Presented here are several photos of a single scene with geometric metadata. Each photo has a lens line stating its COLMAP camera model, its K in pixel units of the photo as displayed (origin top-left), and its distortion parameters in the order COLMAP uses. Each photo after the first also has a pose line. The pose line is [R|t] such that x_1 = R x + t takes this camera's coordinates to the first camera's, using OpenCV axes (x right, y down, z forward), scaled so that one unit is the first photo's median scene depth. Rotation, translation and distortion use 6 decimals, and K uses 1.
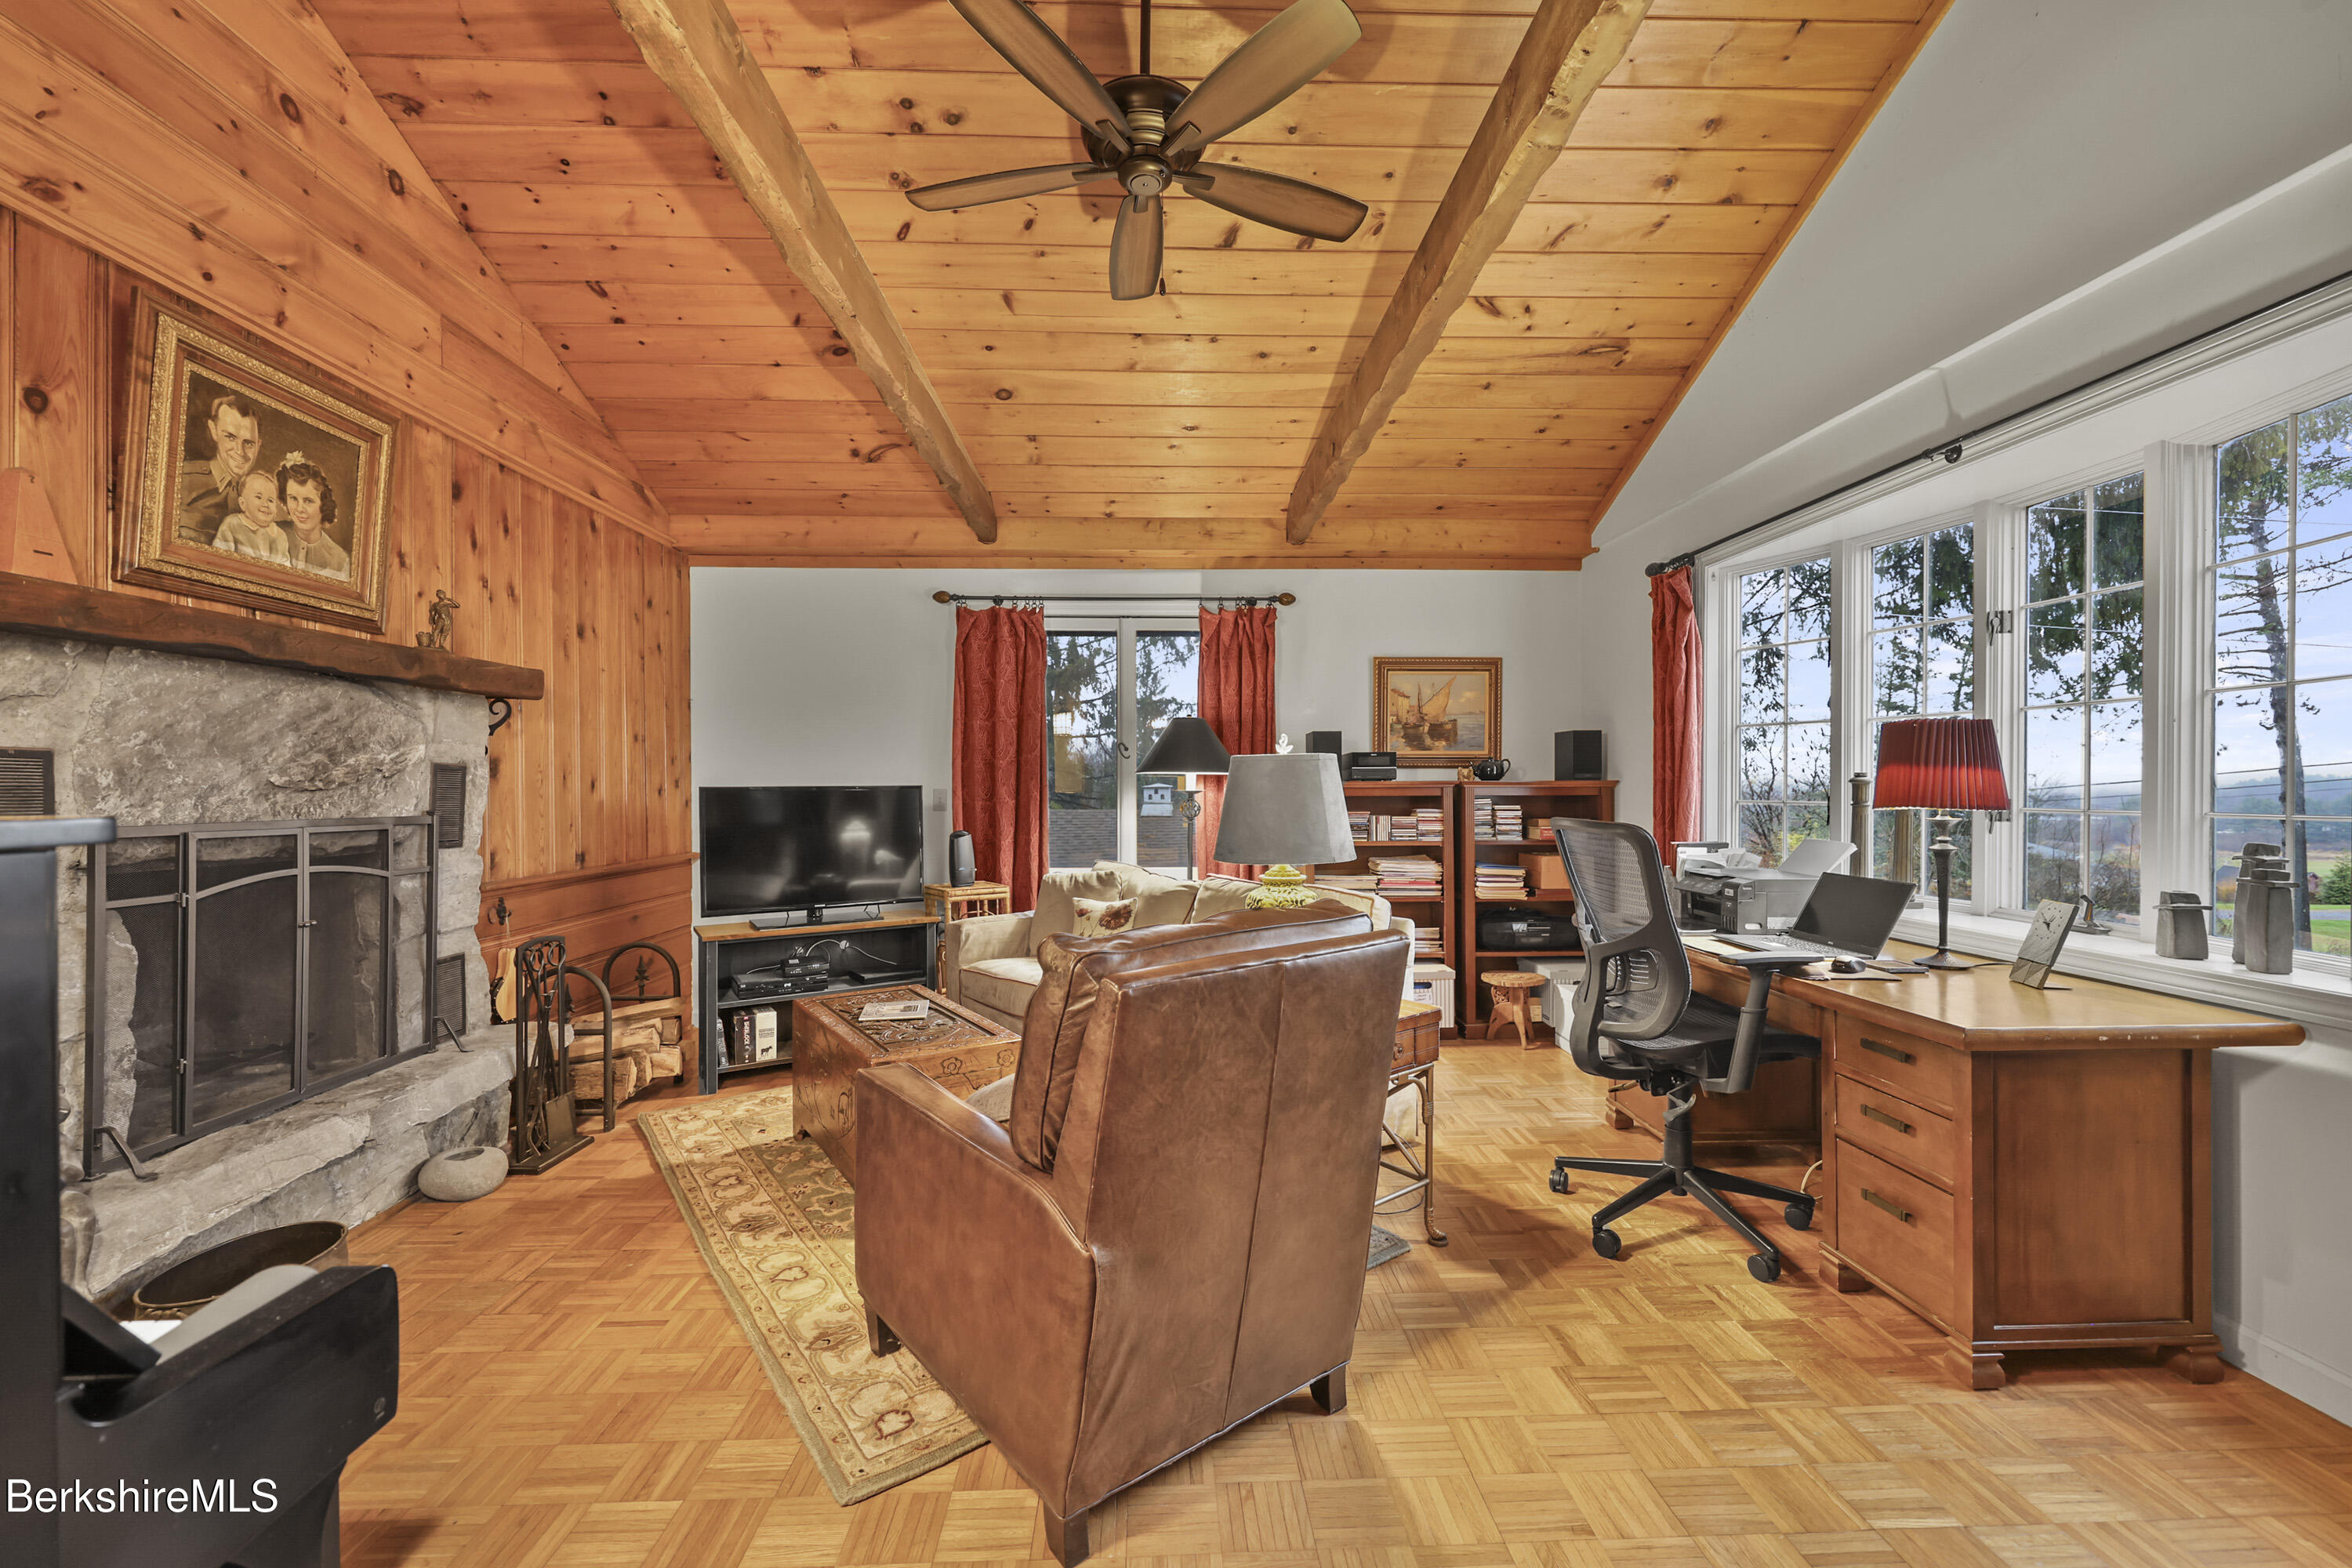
lens RADIAL K [[950.7, 0, 1181.2], [0, 950.7, 793.1], [0, 0, 1]] dist [0.000708, -0.000518]
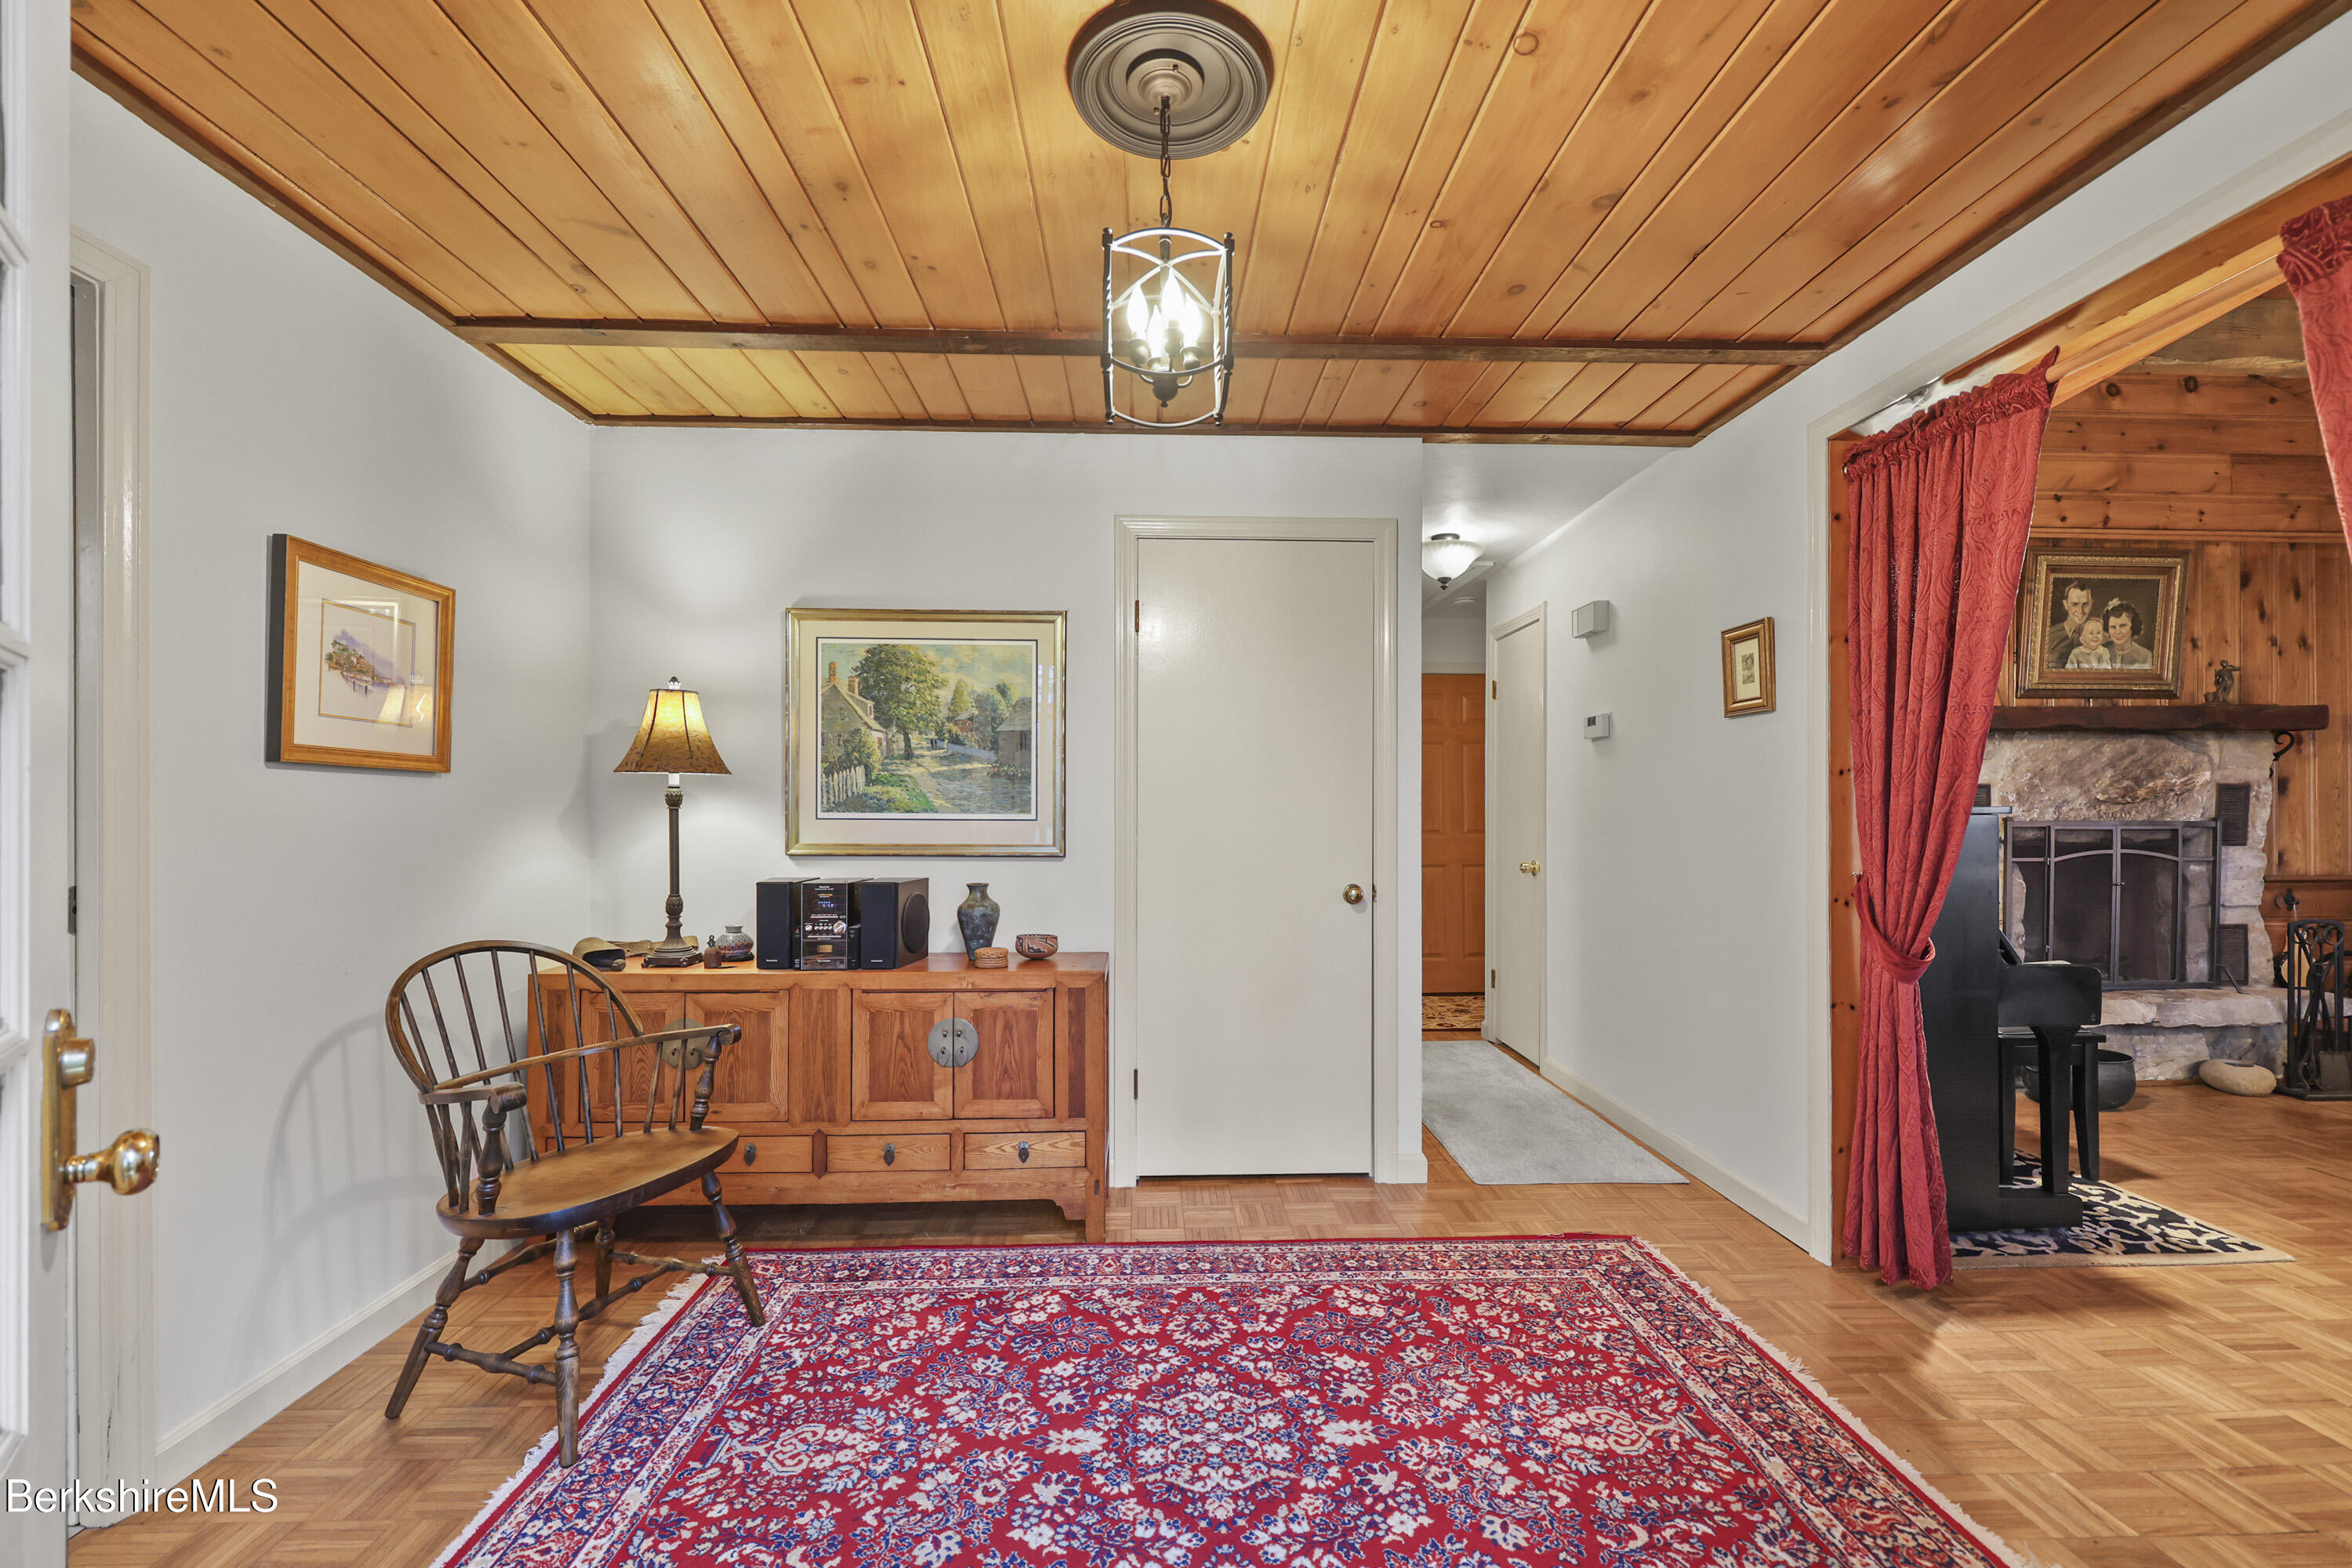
lens RADIAL K [[950.7, 0, 1184.1], [0, 950.7, 809.3], [0, 0, 1]] dist [0.000708, -0.000518]
pose [[0.003706, 0.002078, -0.999991, 0.658537], [-0.003913, 0.999990, 0.002064, 0.009508], [0.999985, 0.003906, 0.003714, -0.572072]]
